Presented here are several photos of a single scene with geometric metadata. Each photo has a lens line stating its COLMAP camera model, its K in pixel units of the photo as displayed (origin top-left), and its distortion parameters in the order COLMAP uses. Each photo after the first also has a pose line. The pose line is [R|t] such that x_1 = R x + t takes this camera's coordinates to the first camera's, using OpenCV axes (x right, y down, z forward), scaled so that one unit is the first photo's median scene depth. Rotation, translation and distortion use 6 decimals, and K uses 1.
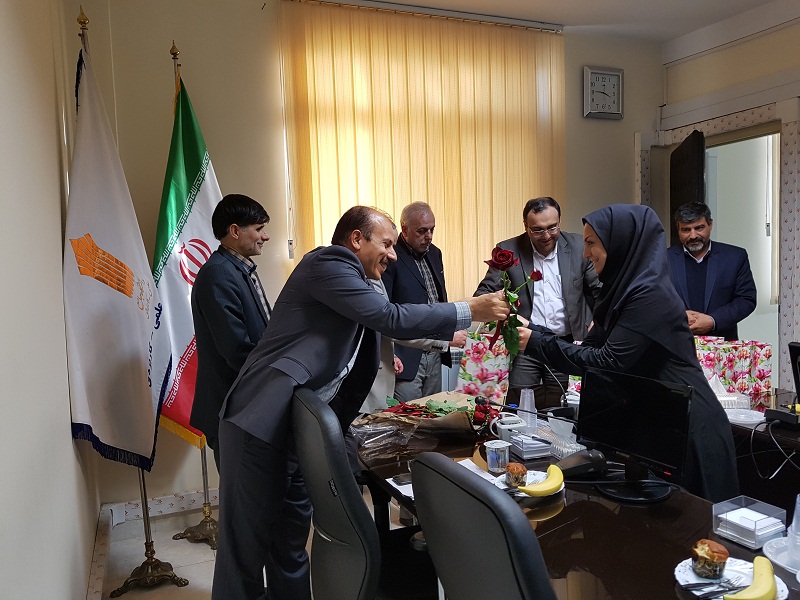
lens RADIAL K [[640.7, 0, 400.0], [0, 640.7, 300.0], [0, 0, 1]] dist [0.027030, -0.000527]
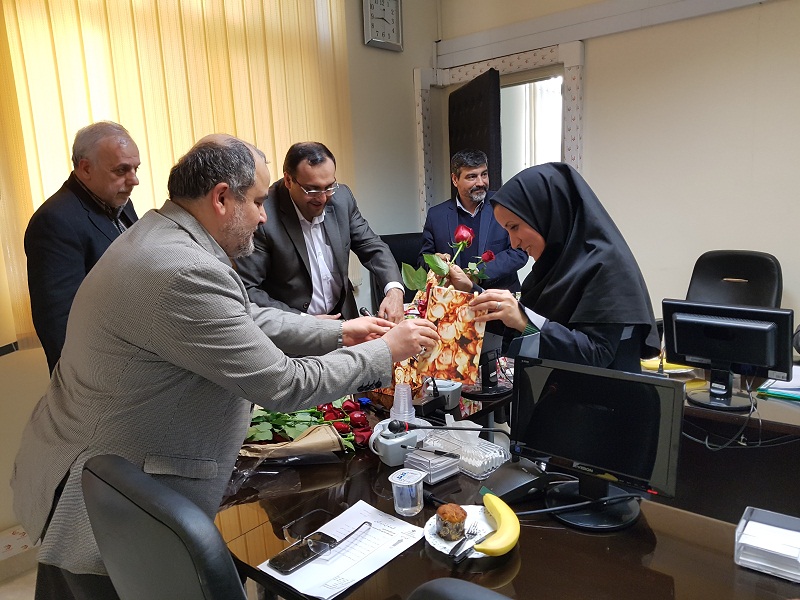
lens RADIAL K [[640.7, 0, 400.0], [0, 640.7, 300.0], [0, 0, 1]] dist [0.027030, -0.000527]
pose [[0.904050, -0.075879, 0.420638, -0.069709], [0.044594, 0.995490, 0.083734, -0.013604], [-0.425095, -0.056942, 0.903356, 0.196049]]
